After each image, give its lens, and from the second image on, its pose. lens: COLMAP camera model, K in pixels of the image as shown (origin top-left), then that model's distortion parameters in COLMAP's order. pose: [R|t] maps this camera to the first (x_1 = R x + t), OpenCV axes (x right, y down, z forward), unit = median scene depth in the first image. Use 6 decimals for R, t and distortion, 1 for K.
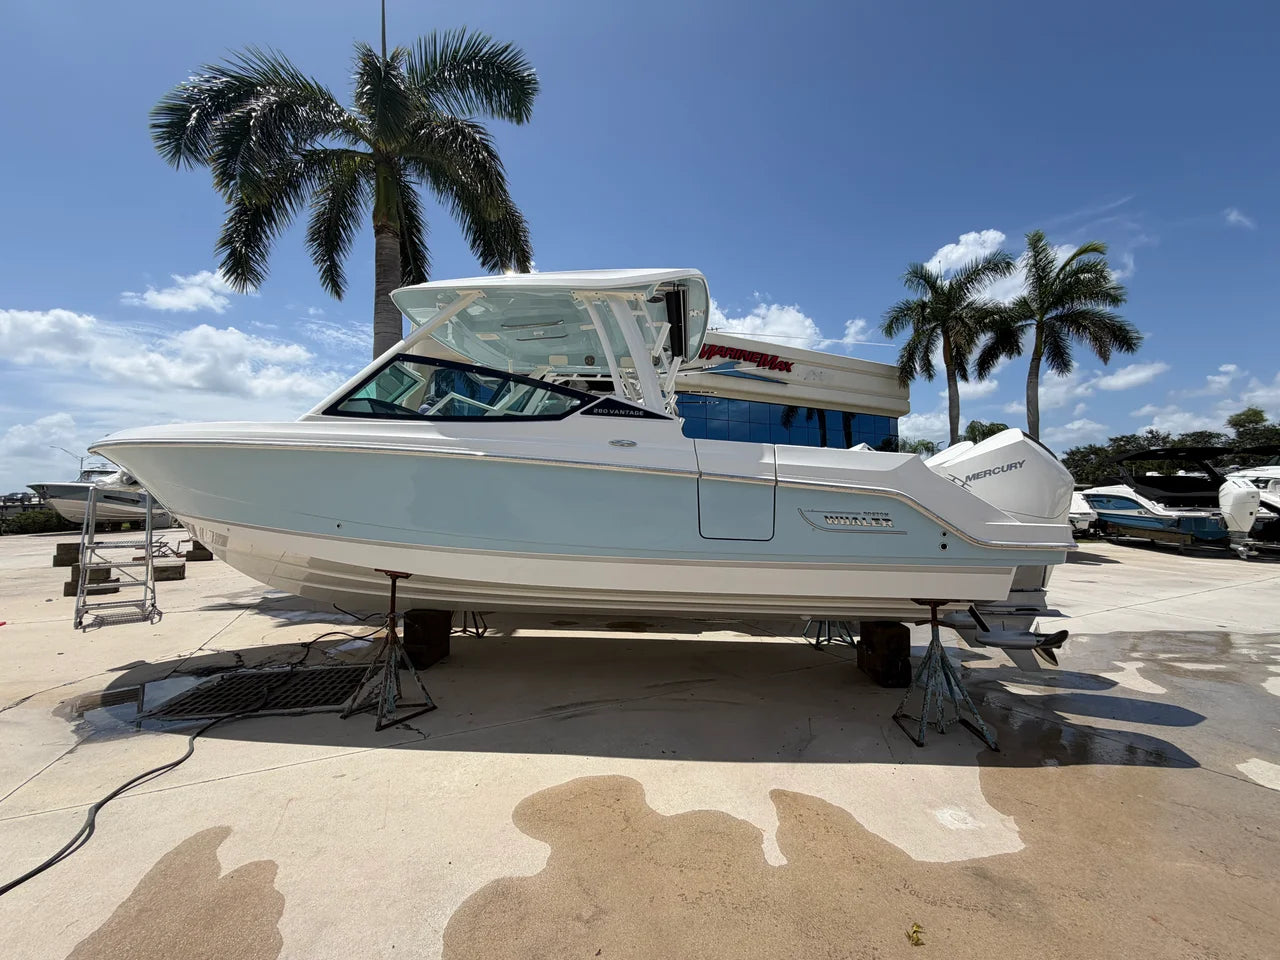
lens RADIAL K [[521.2, 0, 640.0], [0, 521.2, 480.0], [0, 0, 1]] dist [0.002291, -0.000565]
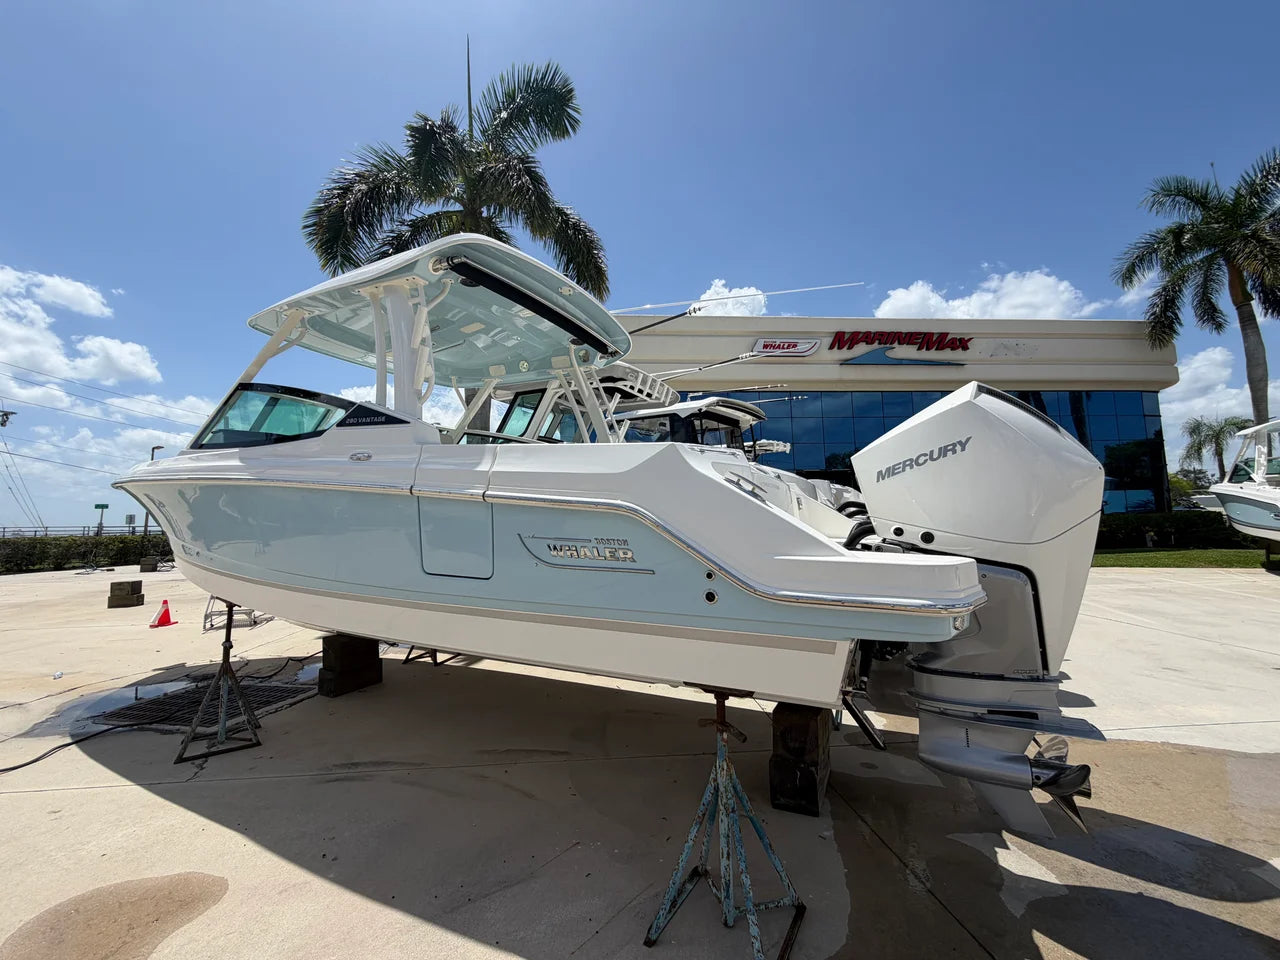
lens RADIAL K [[521.2, 0, 640.0], [0, 521.2, 480.0], [0, 0, 1]] dist [0.002291, -0.000565]
pose [[0.922040, -0.050544, -0.383781, 0.126450], [0.039424, 0.998545, -0.036790, 0.002636], [0.385082, 0.018792, 0.922691, 0.073275]]
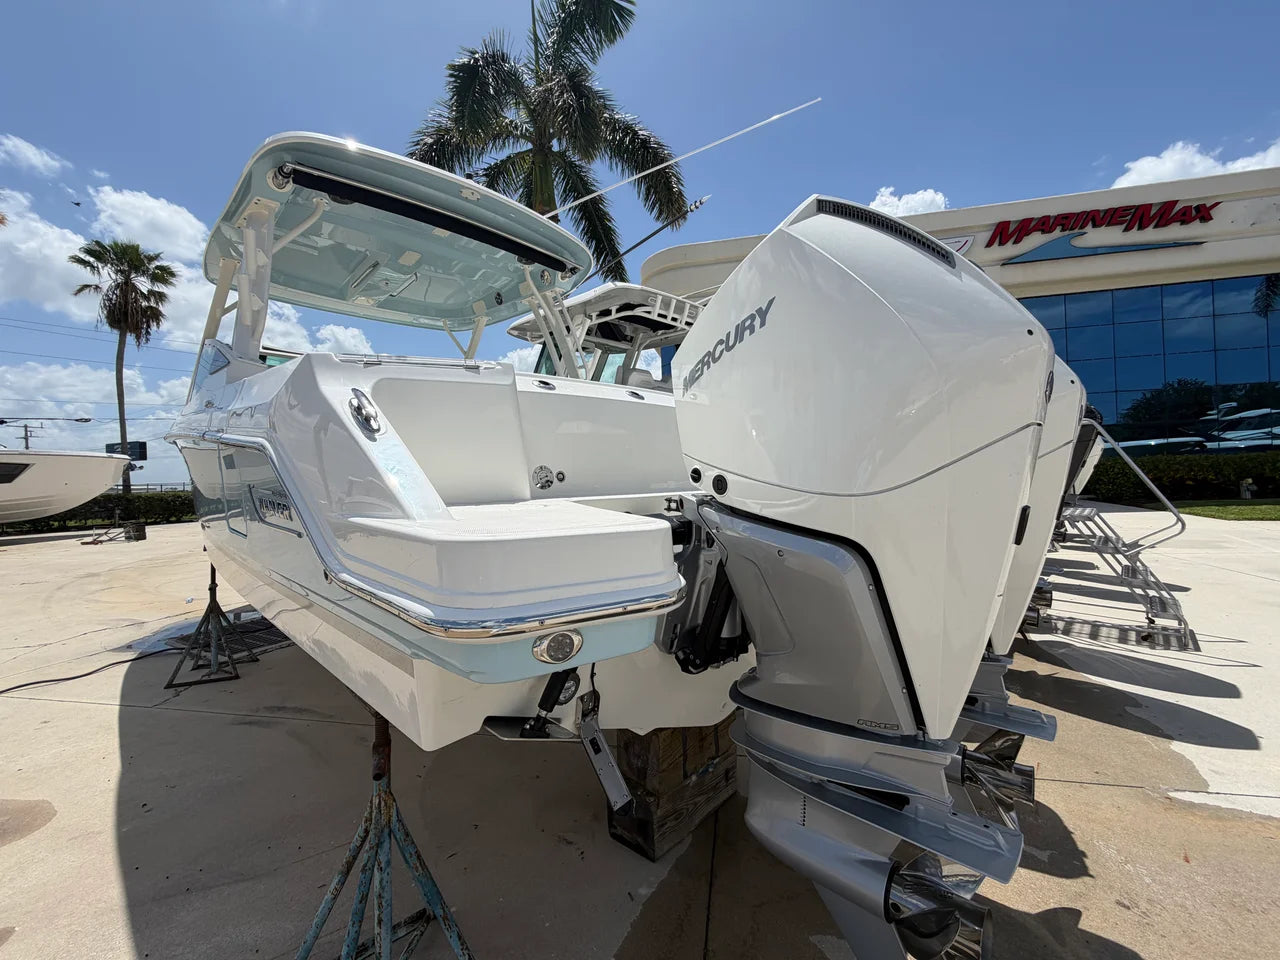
lens RADIAL K [[521.2, 0, 640.0], [0, 521.2, 480.0], [0, 0, 1]] dist [0.002291, -0.000565]
pose [[0.768332, -0.020958, -0.639709, 0.175283], [0.066183, 0.996708, 0.046837, 0.009221], [0.636621, -0.078324, 0.767189, 0.144811]]
